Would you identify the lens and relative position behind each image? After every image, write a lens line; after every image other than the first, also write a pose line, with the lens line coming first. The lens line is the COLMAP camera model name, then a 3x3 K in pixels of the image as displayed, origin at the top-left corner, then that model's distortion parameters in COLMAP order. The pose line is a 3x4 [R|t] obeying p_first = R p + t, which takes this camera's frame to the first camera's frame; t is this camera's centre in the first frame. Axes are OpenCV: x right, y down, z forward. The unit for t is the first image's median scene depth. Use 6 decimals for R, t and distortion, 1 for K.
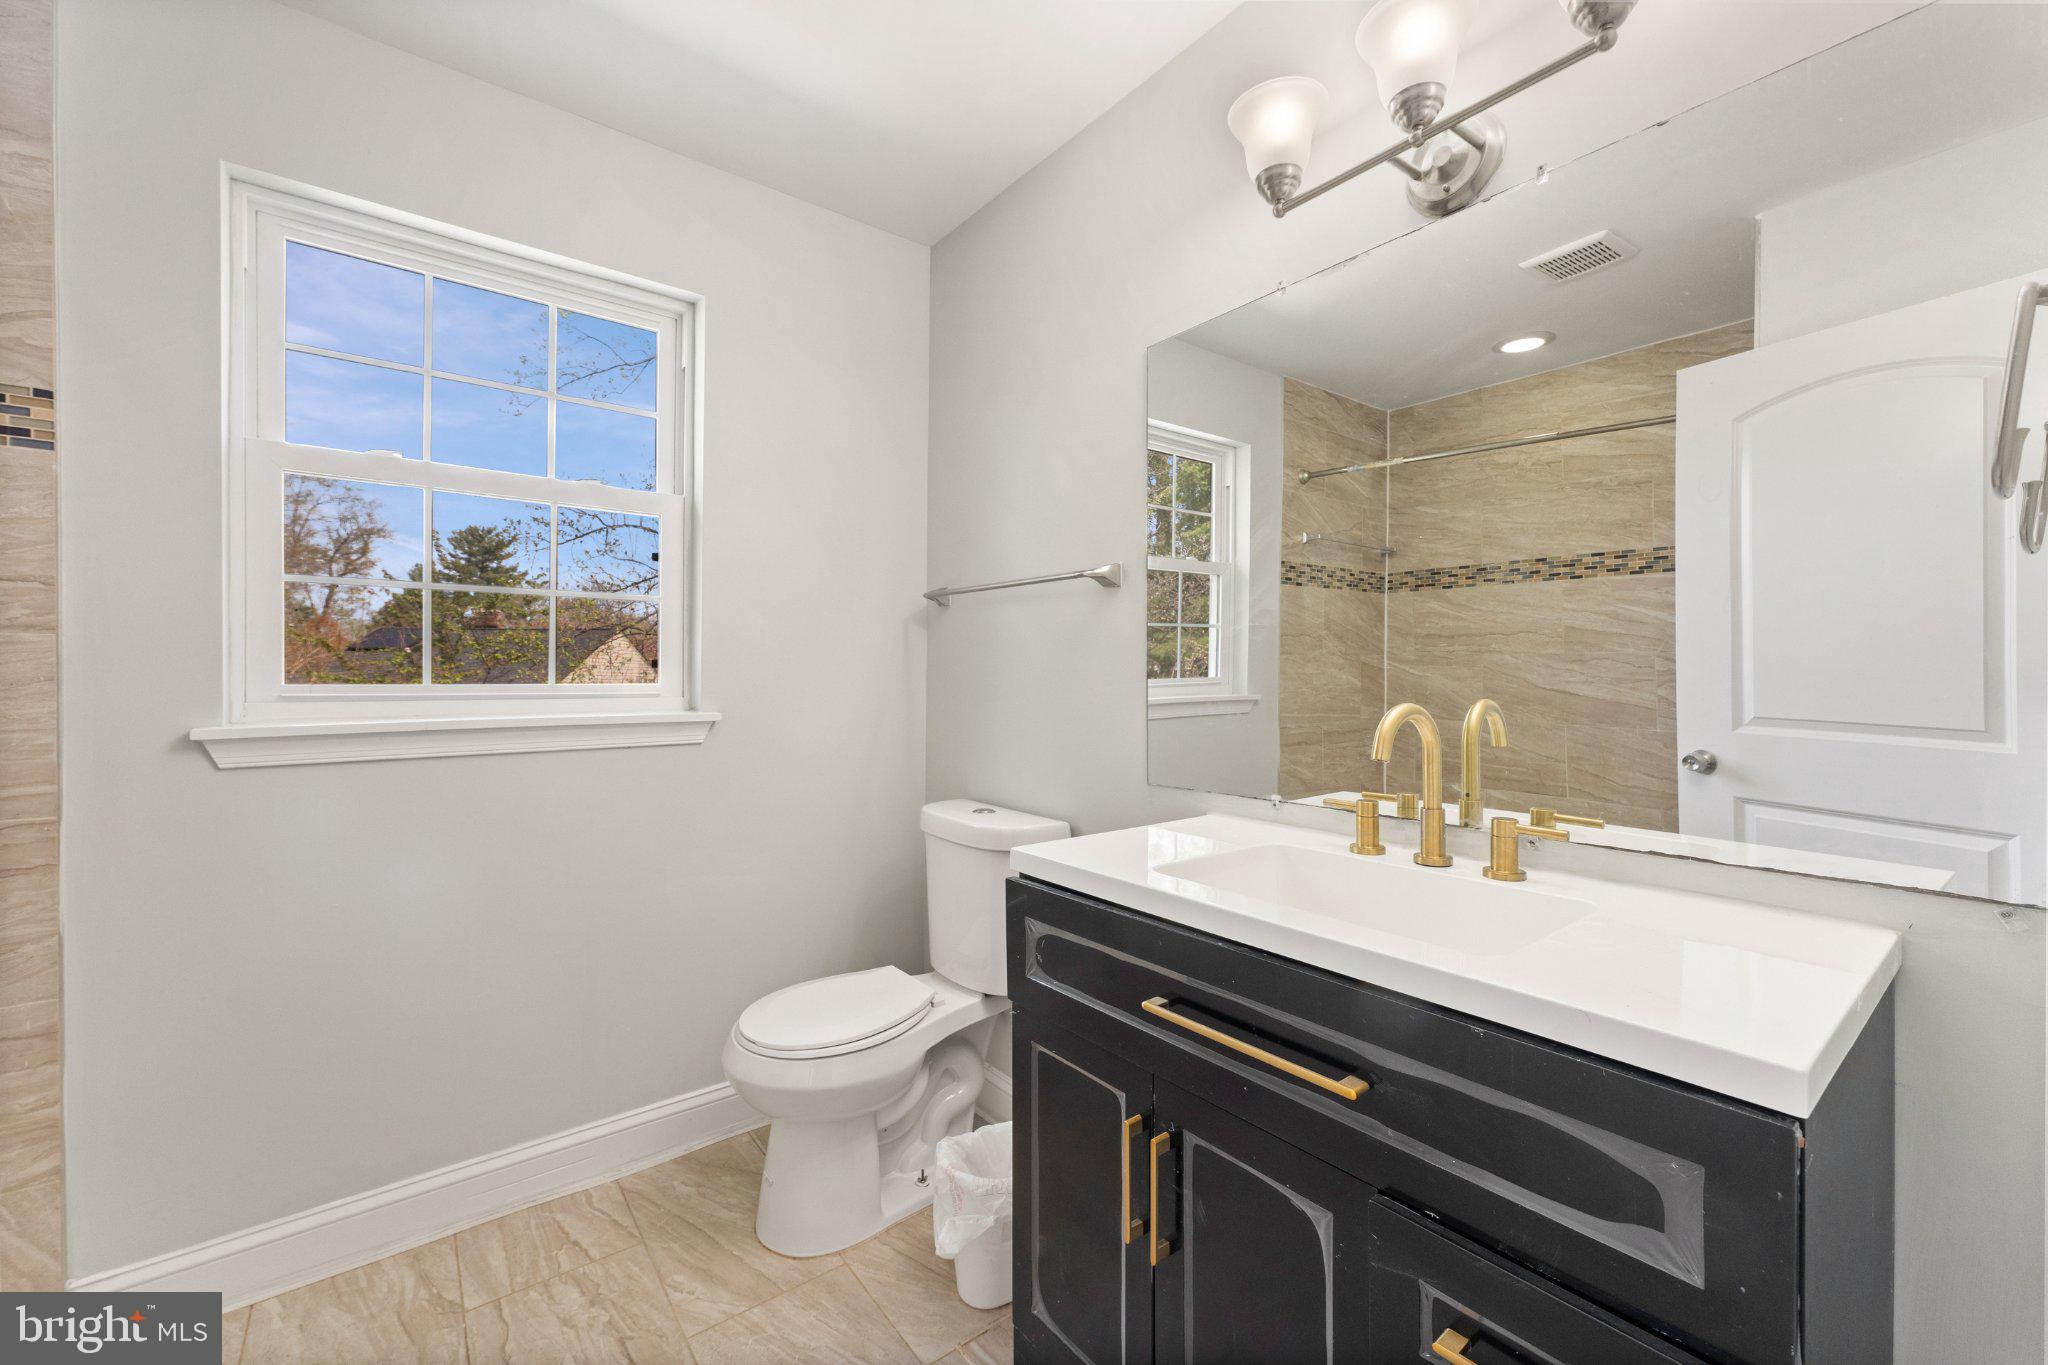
lens RADIAL K [[847.0, 0, 1036.5], [0, 847.0, 686.2], [0, 0, 1]] dist [0.003387, -0.000723]
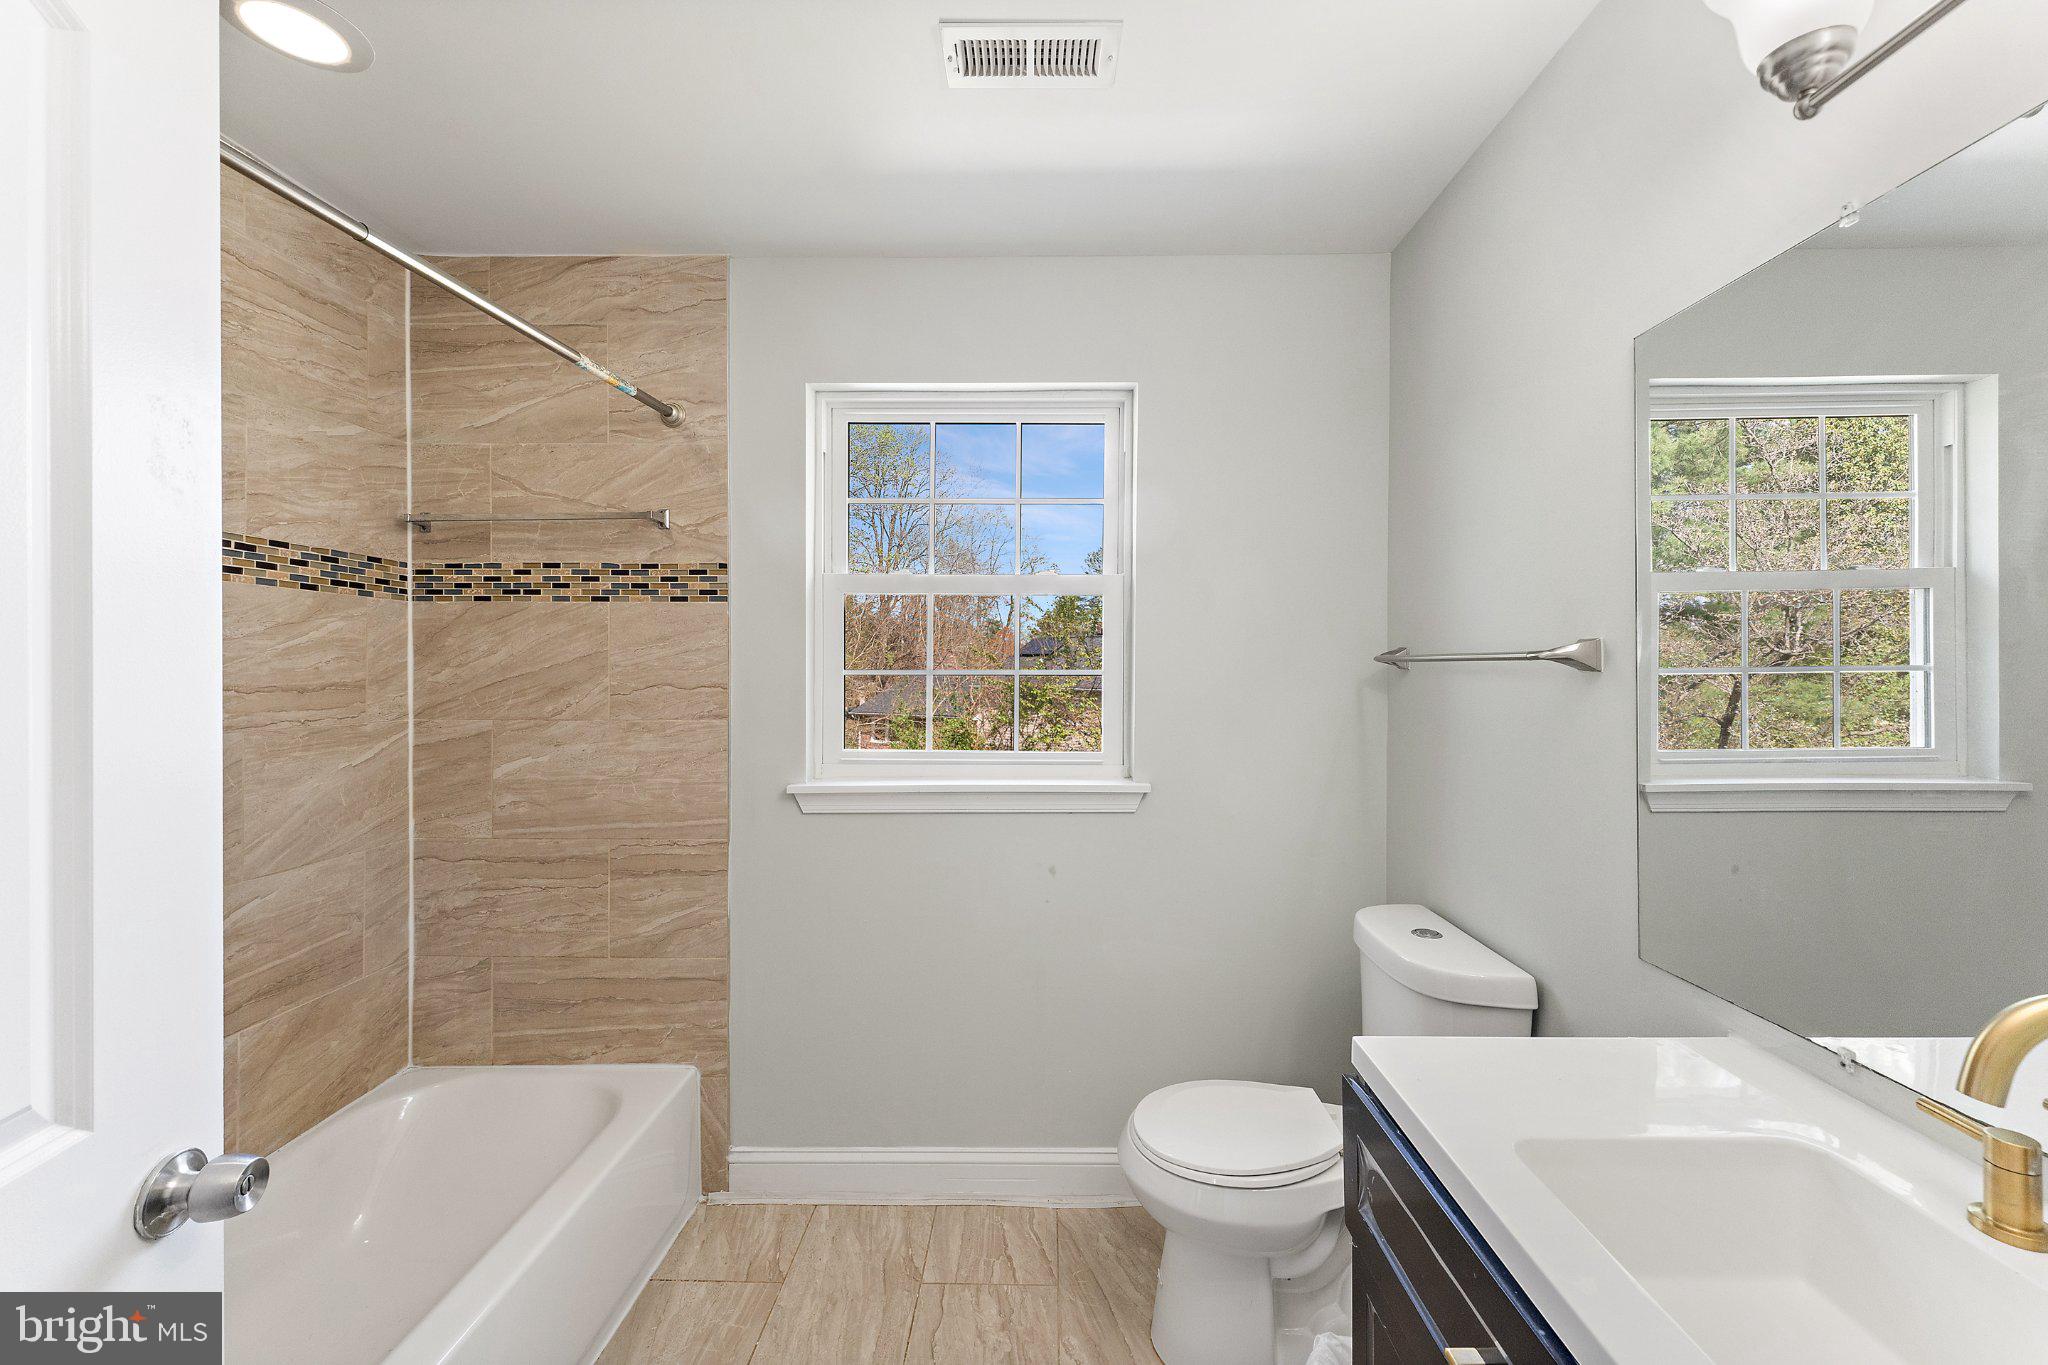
lens RADIAL K [[847.0, 0, 1023.1], [0, 847.0, 662.5], [0, 0, 1]] dist [0.003387, -0.000723]
pose [[0.764785, -0.004789, -0.644268, 0.210320], [-0.003271, 0.999931, -0.011316, -0.128987], [0.644278, 0.010761, 0.764716, 0.145660]]
